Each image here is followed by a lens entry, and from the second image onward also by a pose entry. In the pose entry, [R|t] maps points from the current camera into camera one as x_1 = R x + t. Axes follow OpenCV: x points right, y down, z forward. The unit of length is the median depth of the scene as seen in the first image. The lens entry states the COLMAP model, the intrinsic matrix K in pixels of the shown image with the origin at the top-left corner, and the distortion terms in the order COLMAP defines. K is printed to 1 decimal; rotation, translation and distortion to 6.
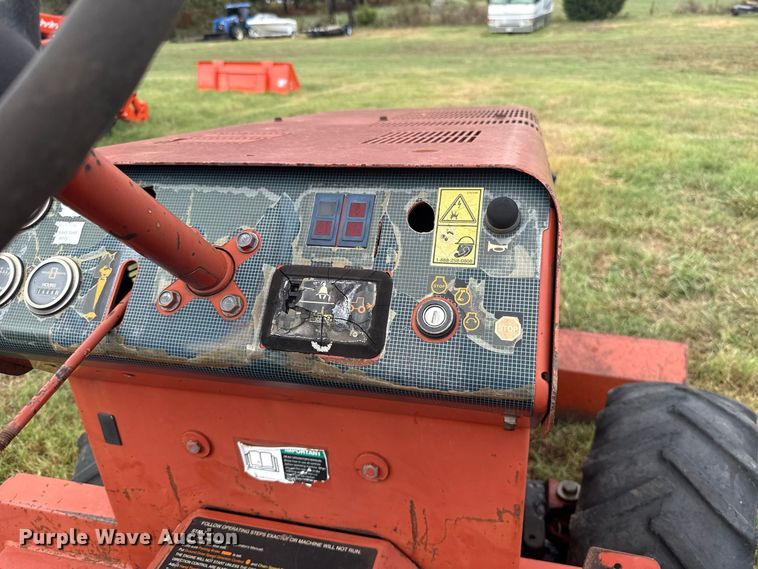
lens RADIAL K [[559.6, 0, 379.0], [0, 559.6, 284.5], [0, 0, 1]] dist [-0.041546, 0.000778]
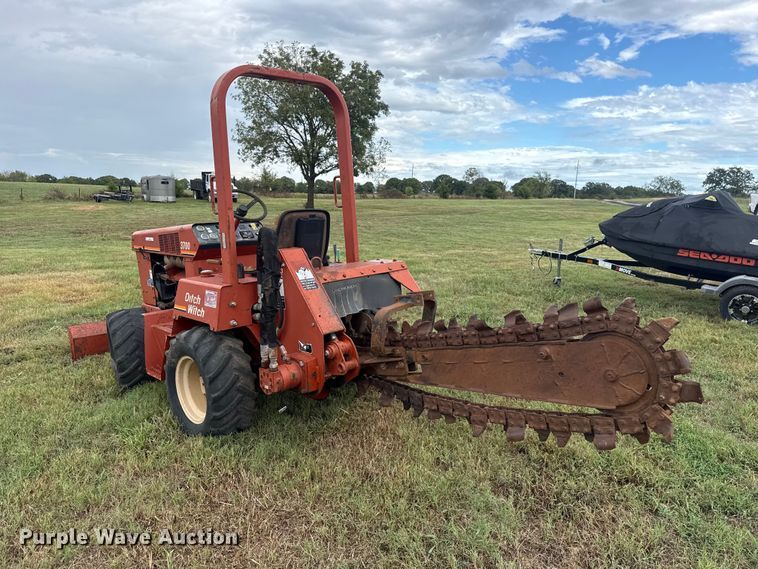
lens RADIAL K [[530.1, 0, 382.0], [0, 530.1, 285.4], [0, 0, 1]] dist [0.085584, -0.117860]
pose [[0.506860, -0.105323, 0.855570, -0.267627], [0.356165, 0.929418, -0.096587, 0.100142], [-0.785009, 0.353680, 0.508597, -0.201189]]
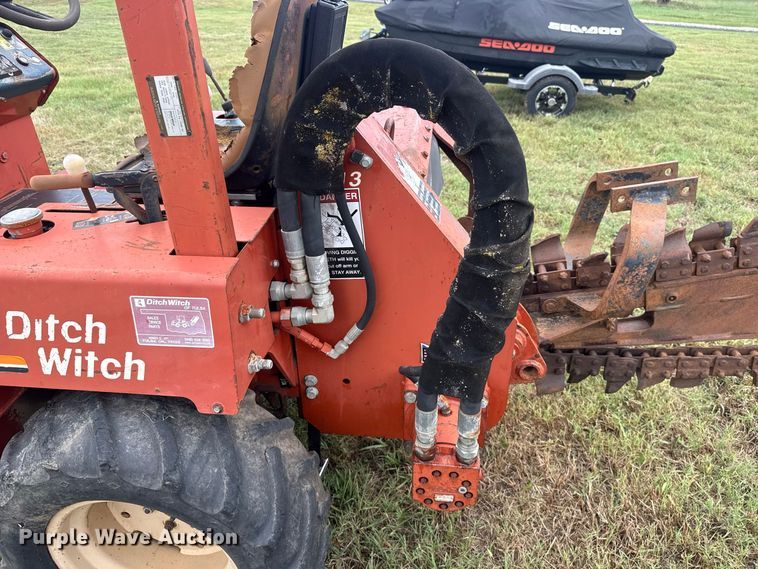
lens RADIAL K [[542.6, 0, 377.8], [0, 542.6, 284.0], [0, 0, 1]] dist [0.003244, -0.013295]
pose [[-0.133657, -0.452182, 0.881854, -0.151659], [0.436385, 0.772073, 0.462030, 0.020604], [-0.889778, 0.446581, 0.094132, -0.028281]]
